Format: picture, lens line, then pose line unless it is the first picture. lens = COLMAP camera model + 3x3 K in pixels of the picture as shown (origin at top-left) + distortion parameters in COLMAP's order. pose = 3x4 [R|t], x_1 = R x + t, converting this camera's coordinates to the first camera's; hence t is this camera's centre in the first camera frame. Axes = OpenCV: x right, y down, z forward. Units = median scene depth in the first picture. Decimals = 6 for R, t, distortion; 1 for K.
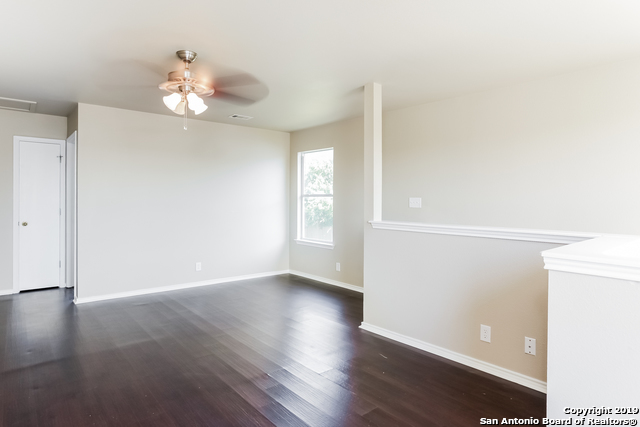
lens RADIAL K [[373.2, 0, 322.3], [0, 373.2, 198.1], [0, 0, 1]] dist [-0.005852, -0.001415]
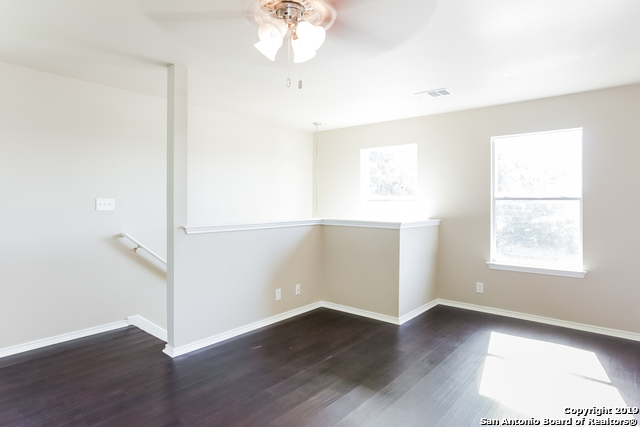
lens RADIAL K [[373.2, 0, 322.3], [0, 373.2, 198.1], [0, 0, 1]] dist [-0.005852, -0.001415]
pose [[-0.173788, 0.005772, 0.984766, -0.776684], [-0.007877, 0.999943, -0.007251, 0.000866], [-0.984752, -0.009017, -0.173732, 0.837284]]
